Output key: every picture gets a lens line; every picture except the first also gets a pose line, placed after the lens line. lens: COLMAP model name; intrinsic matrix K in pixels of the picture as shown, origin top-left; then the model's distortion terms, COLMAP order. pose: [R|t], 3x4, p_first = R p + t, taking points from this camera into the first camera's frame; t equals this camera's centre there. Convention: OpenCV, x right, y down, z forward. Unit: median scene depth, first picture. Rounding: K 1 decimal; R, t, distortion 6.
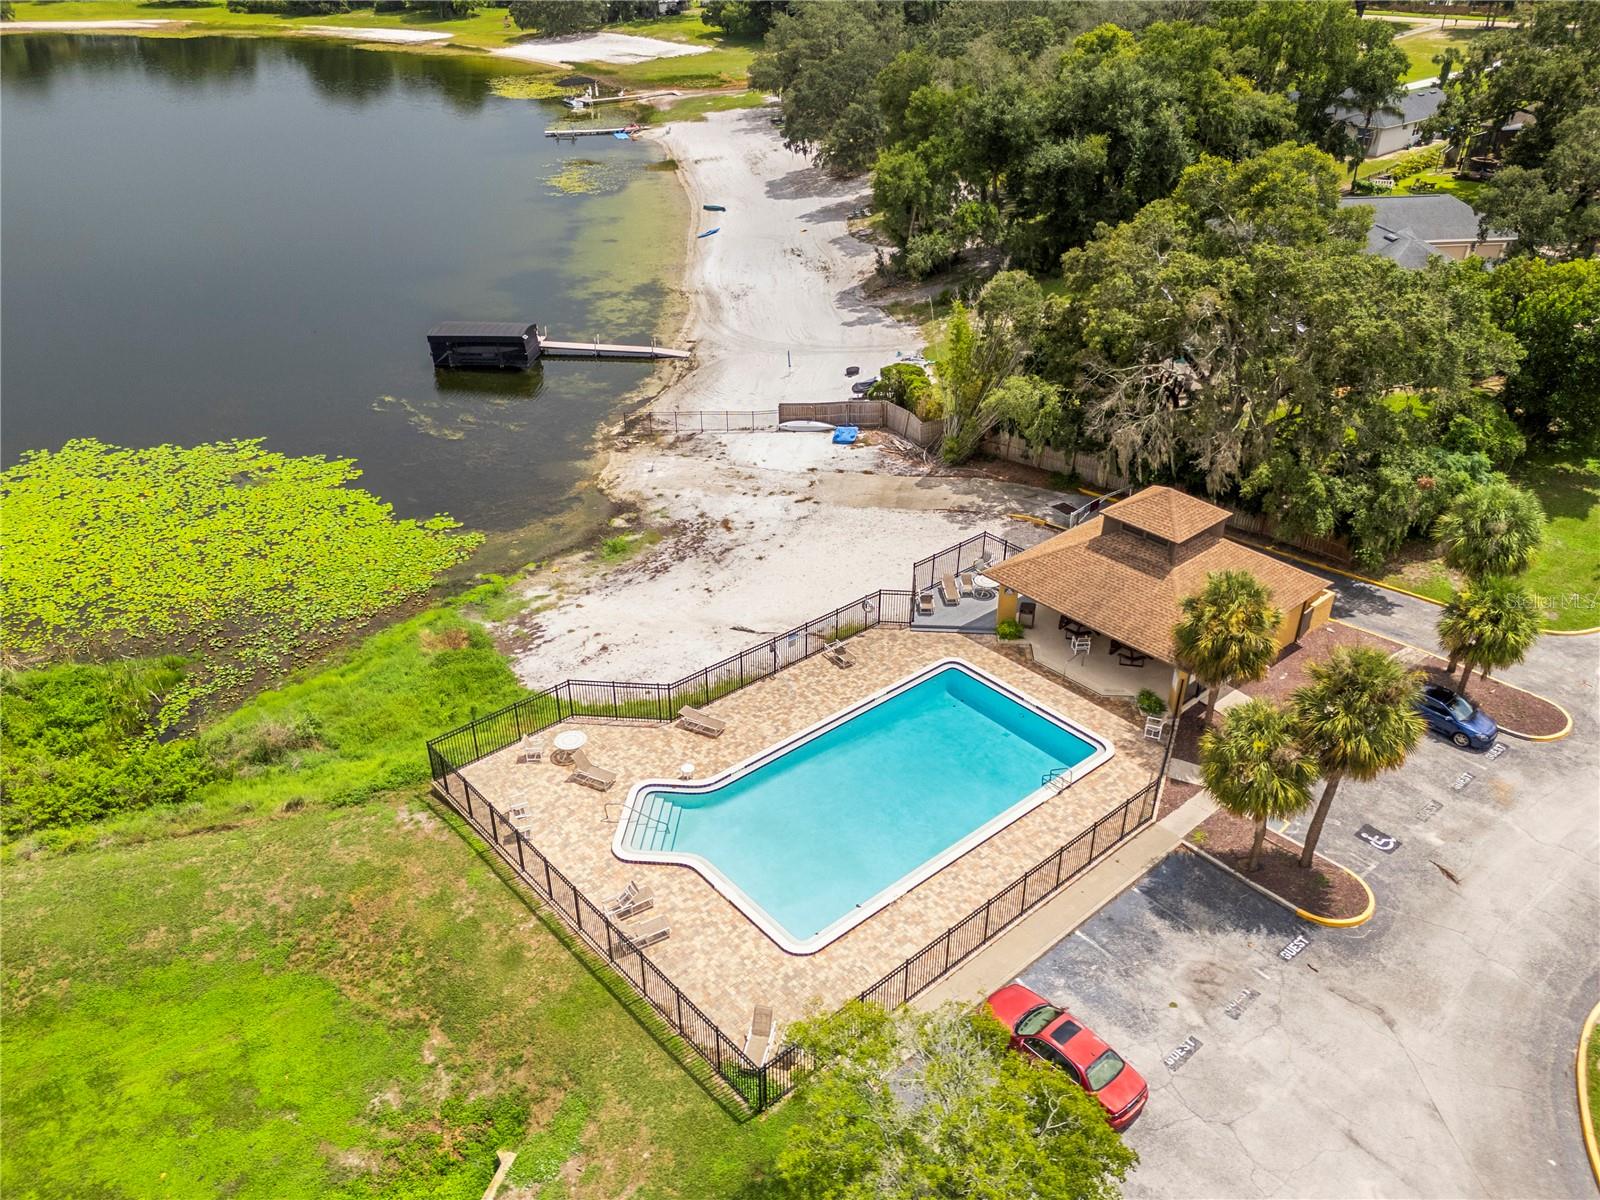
lens RADIAL K [[1185.9, 0, 800.0], [0, 1185.9, 600.0], [0, 0, 1]] dist [0.095652, -0.104653]
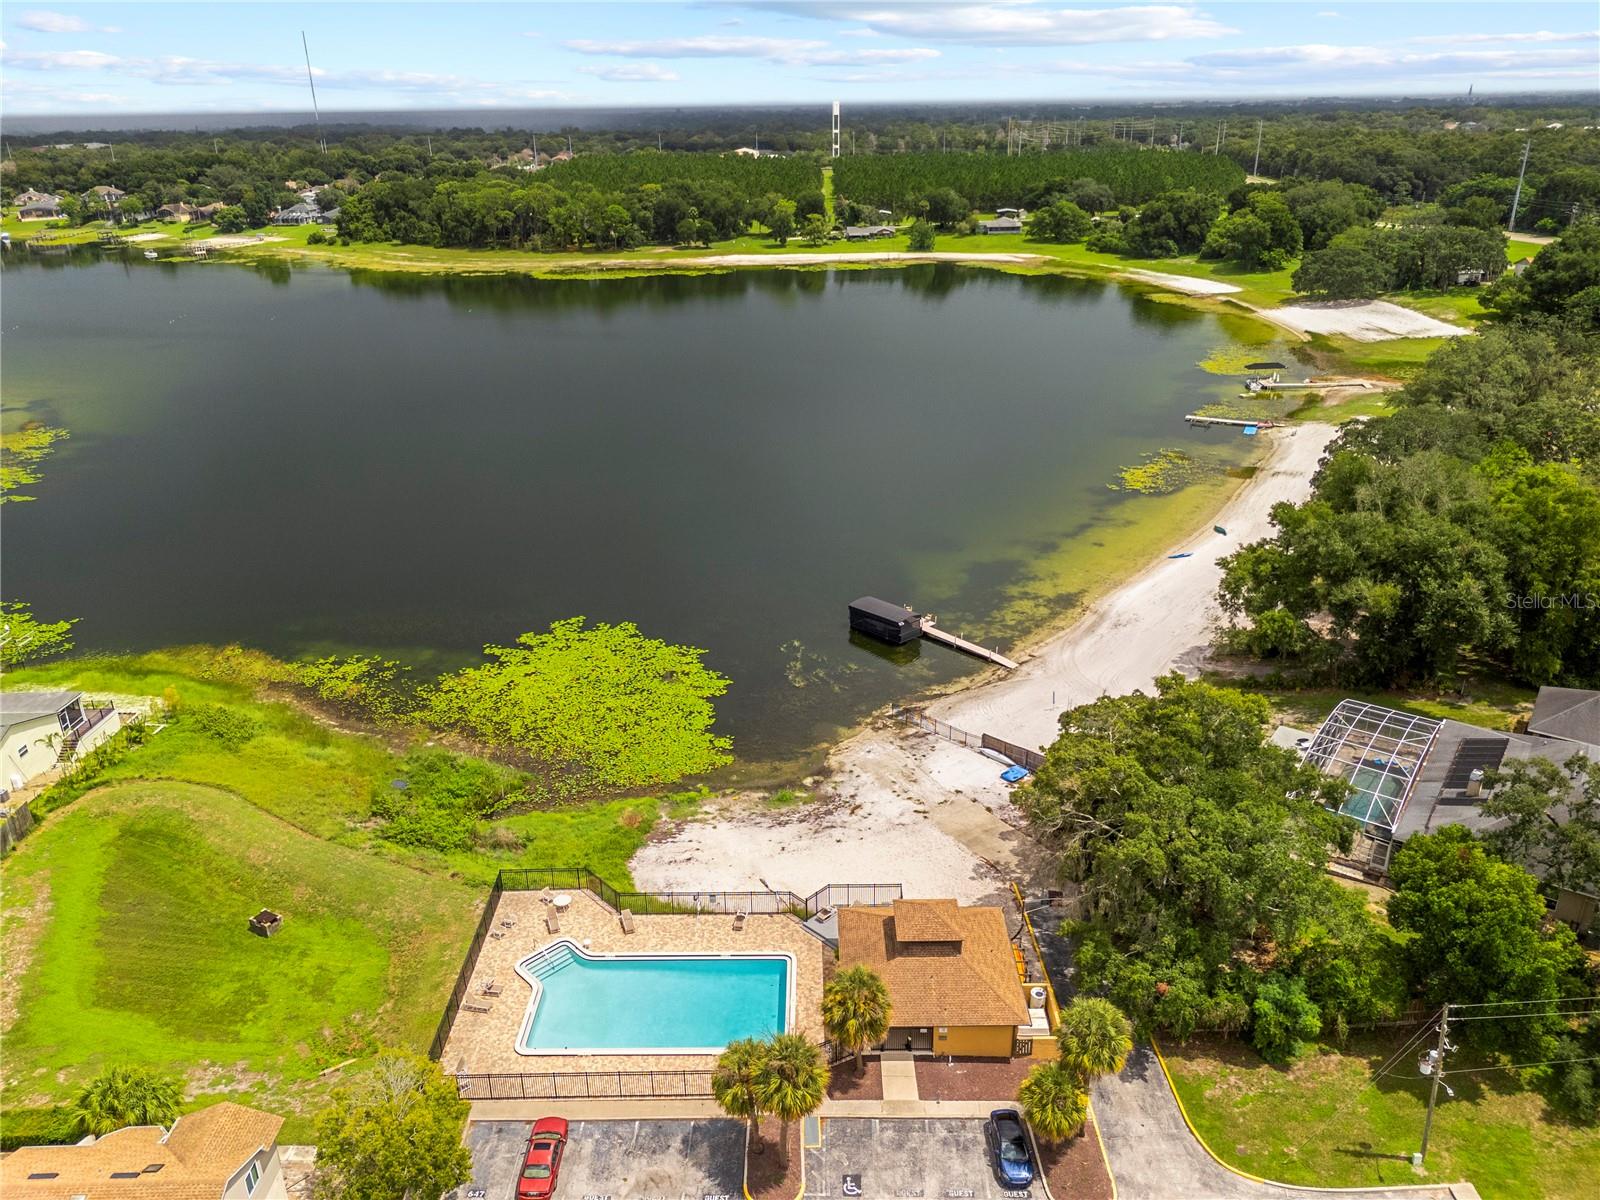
lens RADIAL K [[1185.9, 0, 800.0], [0, 1185.9, 600.0], [0, 0, 1]] dist [0.095652, -0.104653]
pose [[0.749872, 0.248417, -0.613172, 0.619252], [-0.320738, 0.947130, -0.008528, -0.237687], [0.578635, 0.203063, 0.789903, -0.181496]]
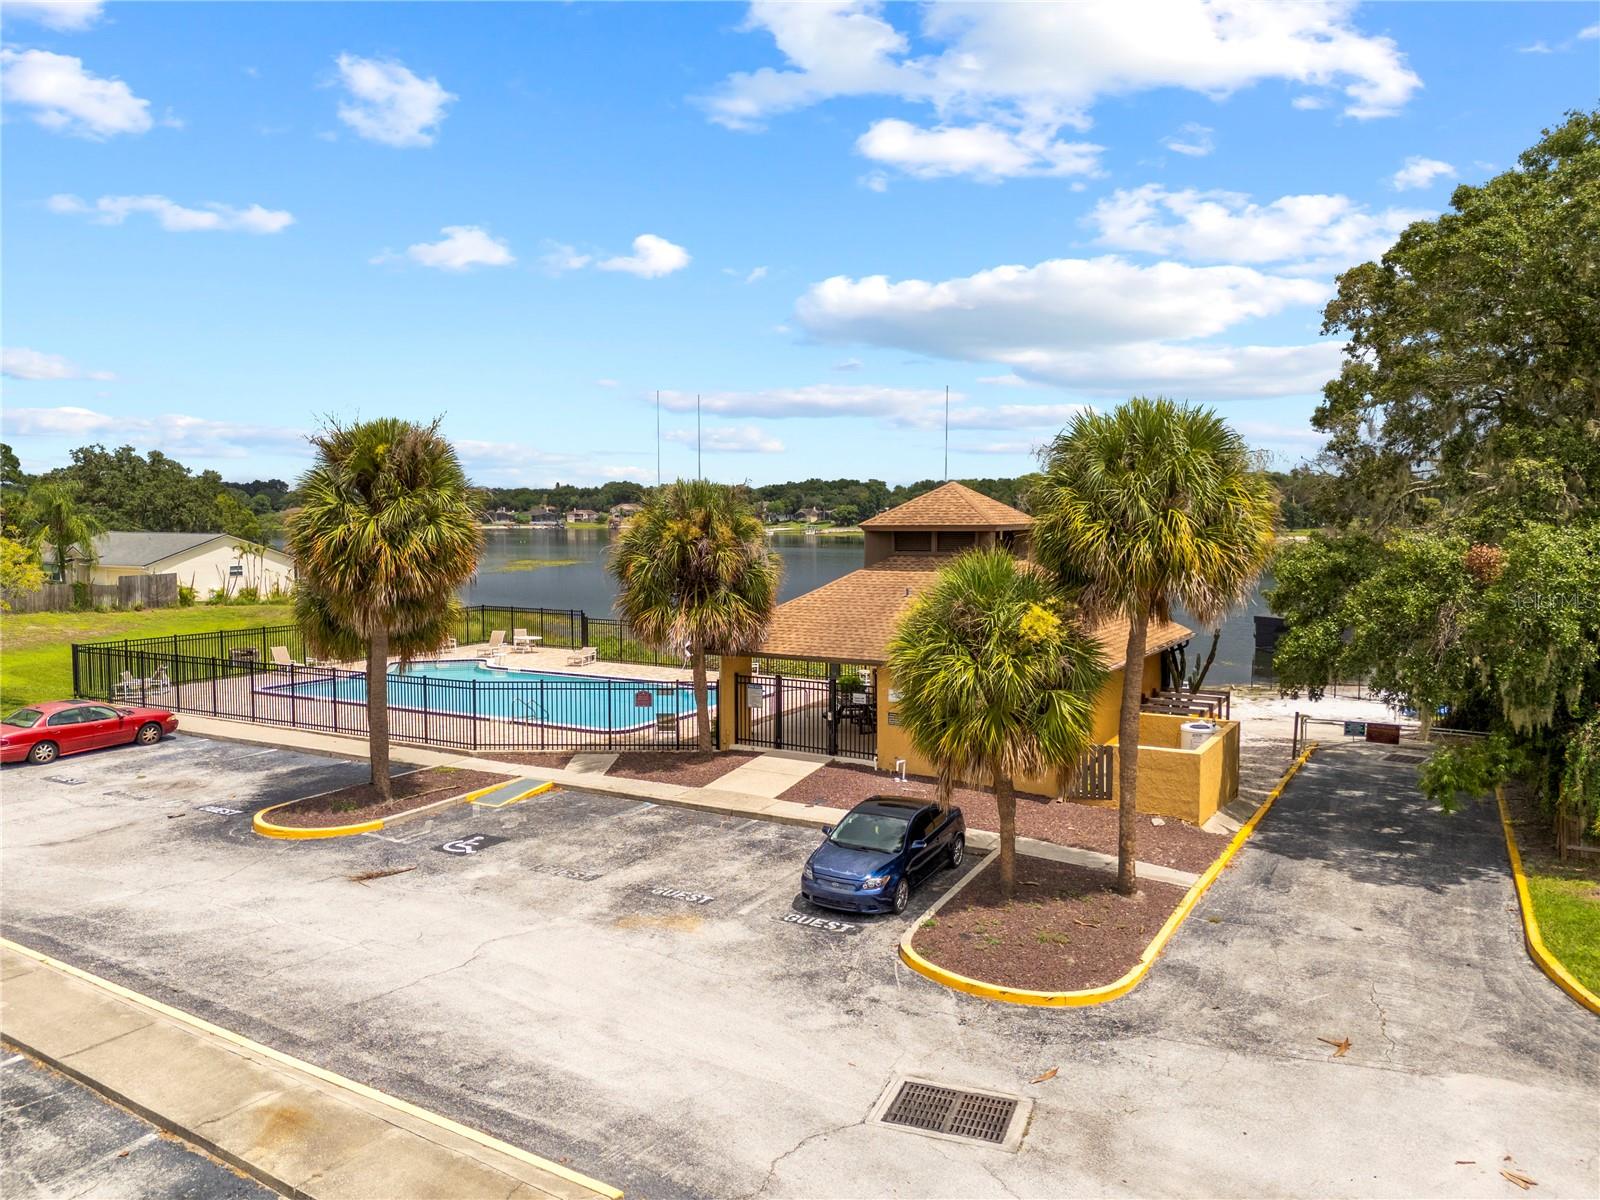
lens RADIAL K [[1185.9, 0, 800.0], [0, 1185.9, 600.0], [0, 0, 1]] dist [0.095652, -0.104653]
pose [[0.329091, 0.074012, -0.941393, 0.569453], [-0.475092, 0.874537, -0.097326, 0.040452], [0.816080, 0.479277, 0.322965, 0.474421]]
